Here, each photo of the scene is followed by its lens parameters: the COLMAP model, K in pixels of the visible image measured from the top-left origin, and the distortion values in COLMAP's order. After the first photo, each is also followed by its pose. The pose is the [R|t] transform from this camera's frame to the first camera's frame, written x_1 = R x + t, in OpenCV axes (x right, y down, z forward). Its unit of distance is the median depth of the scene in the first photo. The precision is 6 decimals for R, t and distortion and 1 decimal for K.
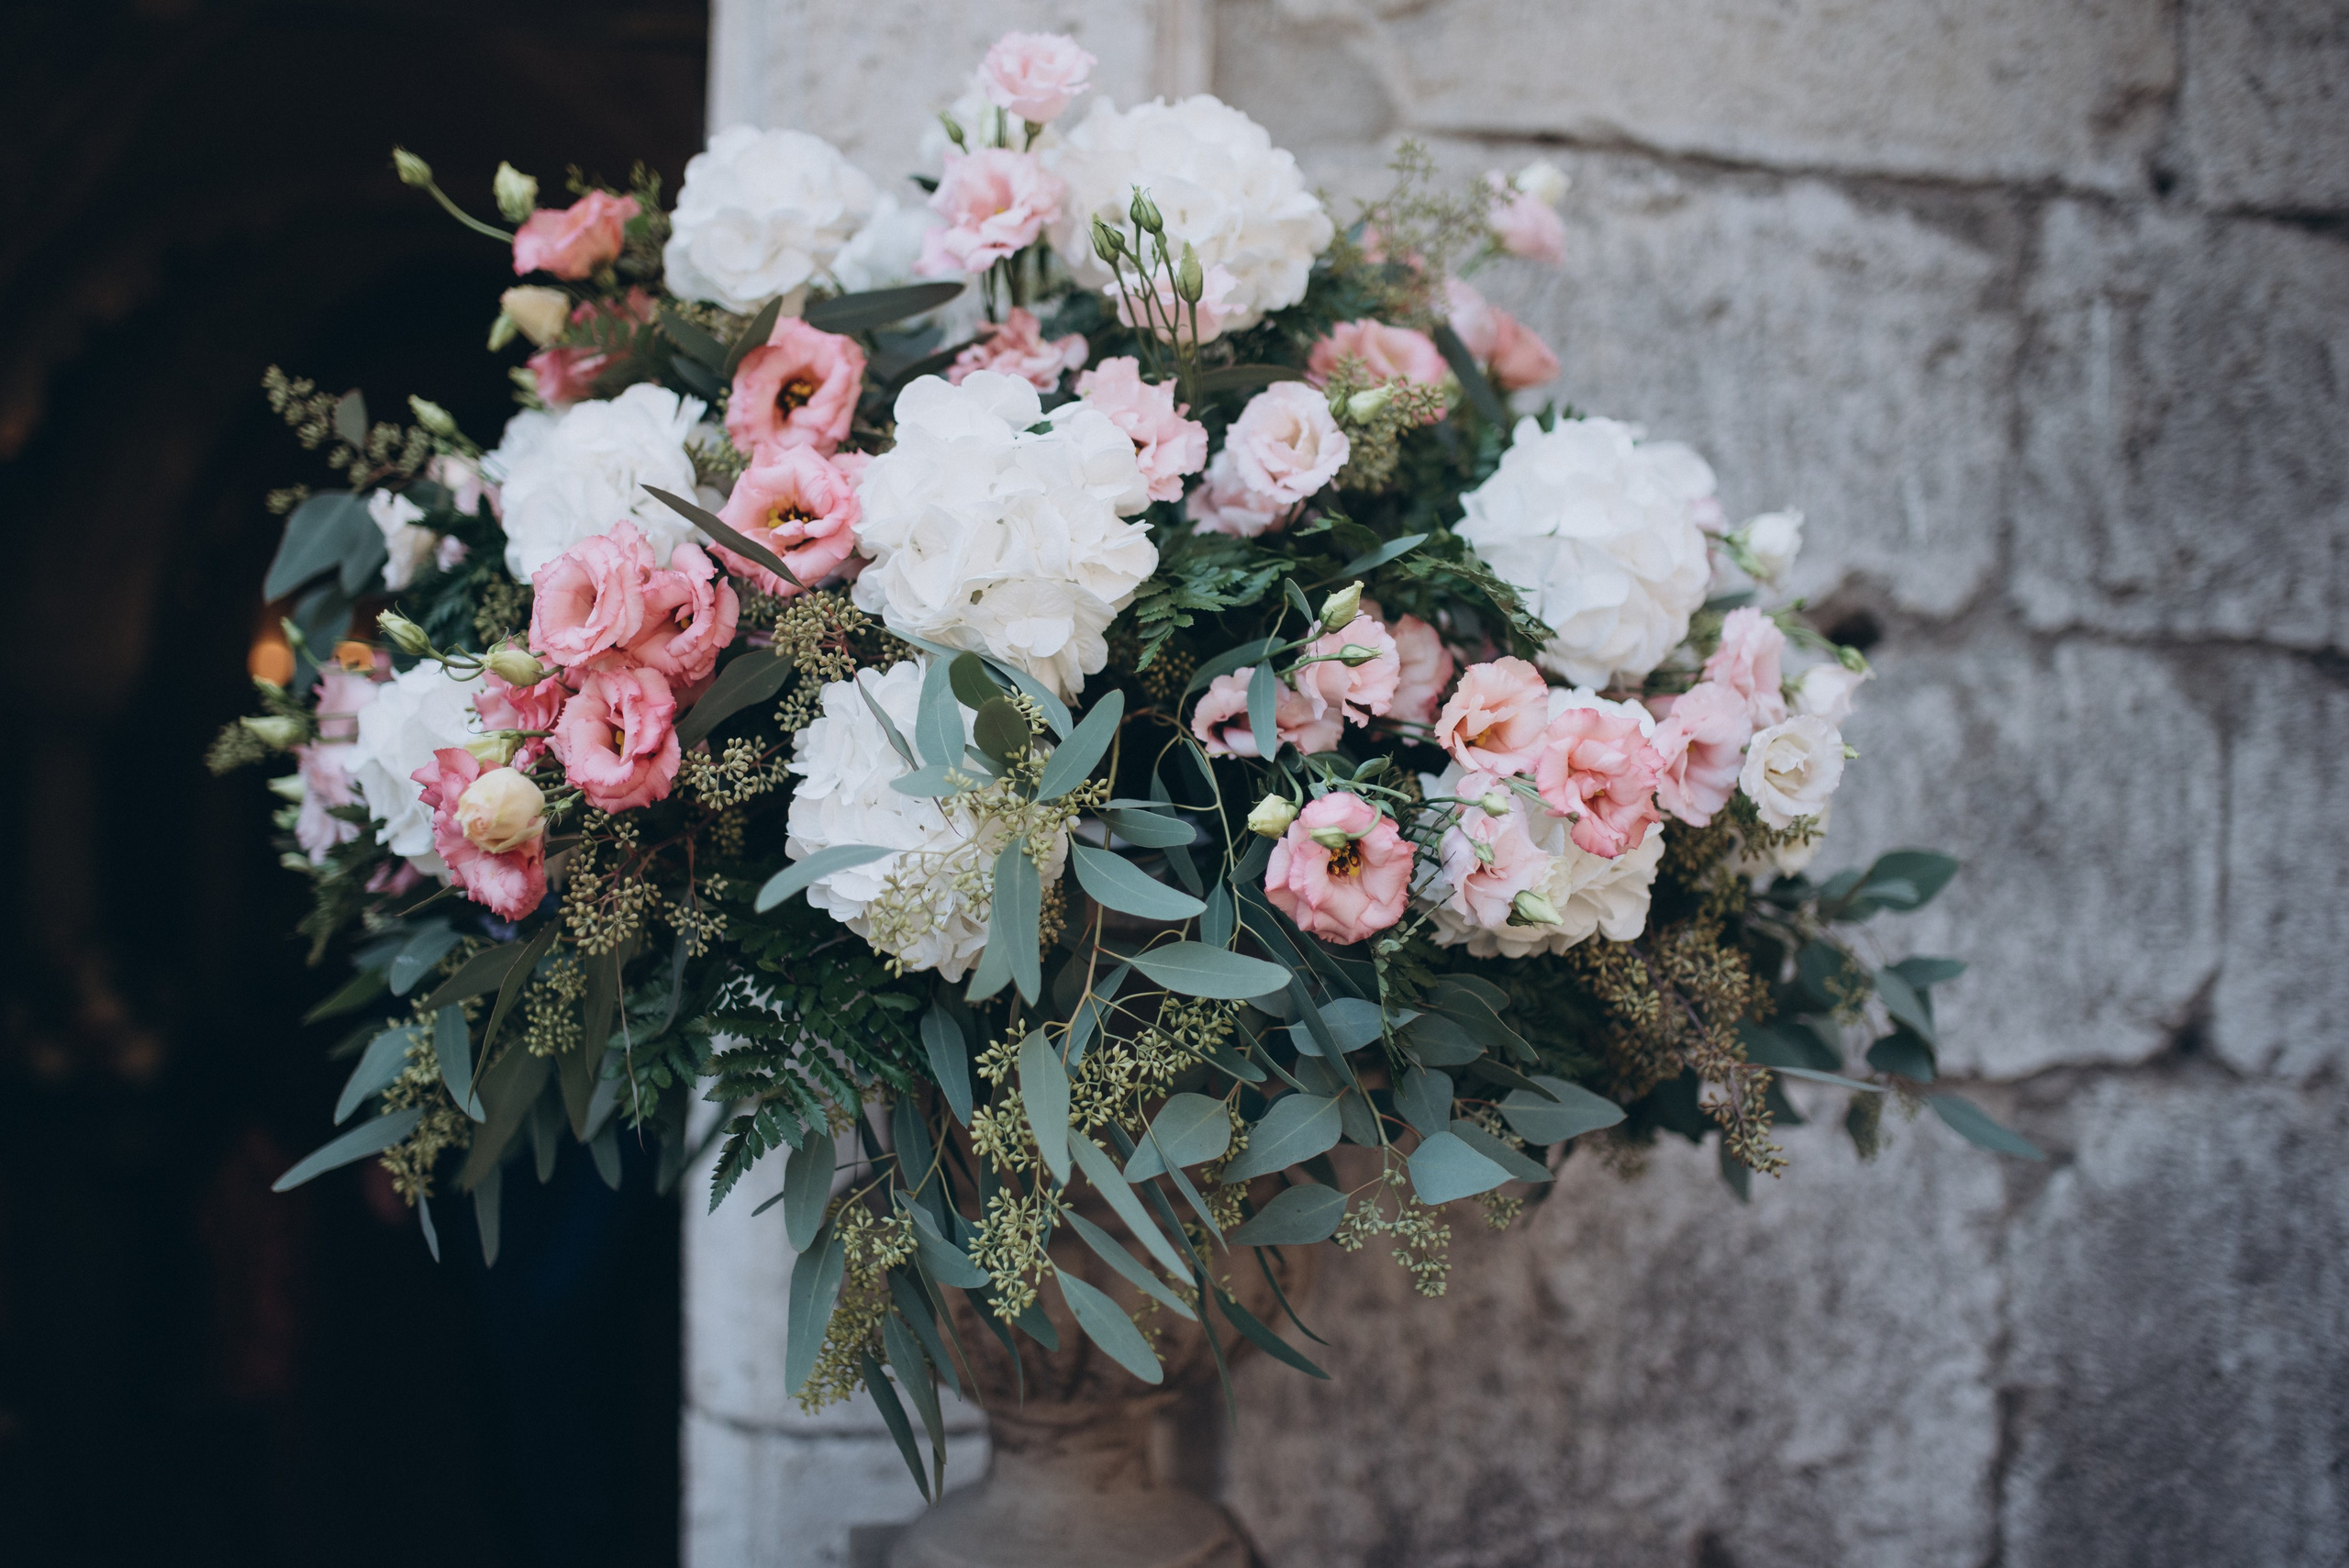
lens RADIAL K [[2294.9, 0, 1174.7], [0, 2294.9, 784.6], [0, 0, 1]] dist [-0.071440, 0.000000]
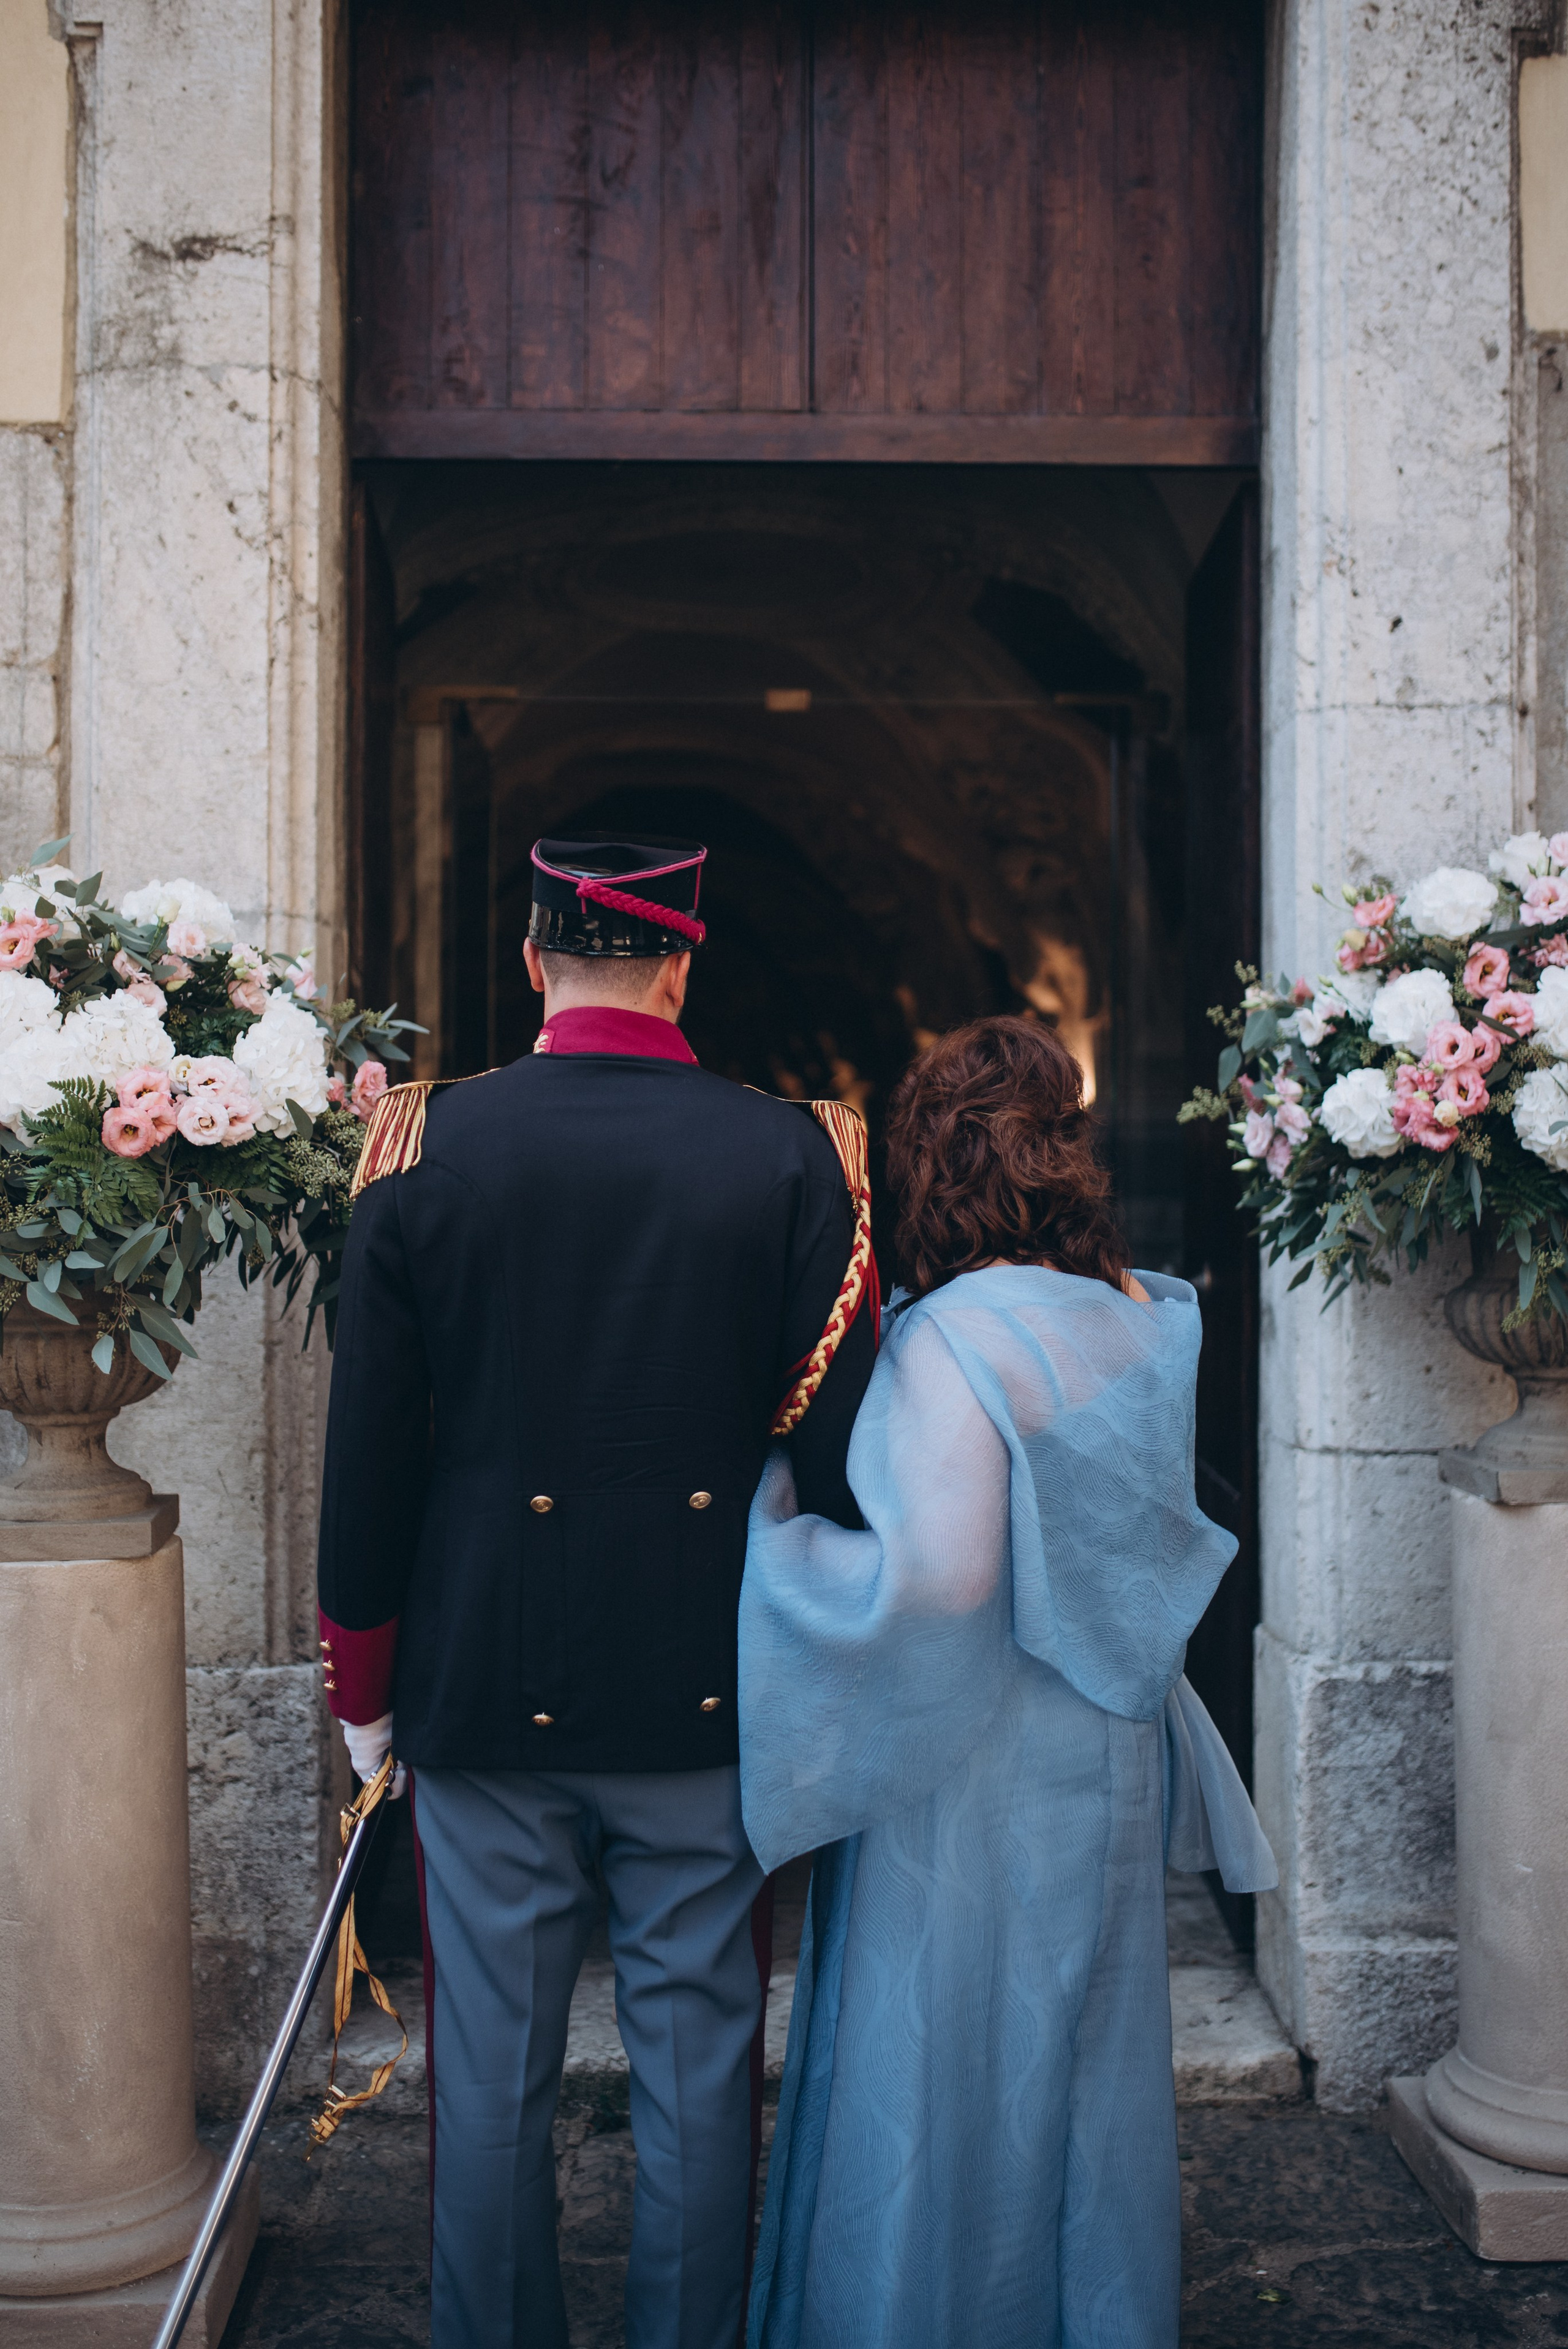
lens RADIAL K [[2294.7, 0, 783.2], [0, 2294.7, 1172.2], [0, 0, 1]] dist [-0.071440, 0.000000]
pose [[0.989983, -0.033020, -0.137271, -0.638390], [0.028742, 0.999041, -0.033033, 0.138632], [0.138230, 0.028757, 0.989983, -1.841554]]
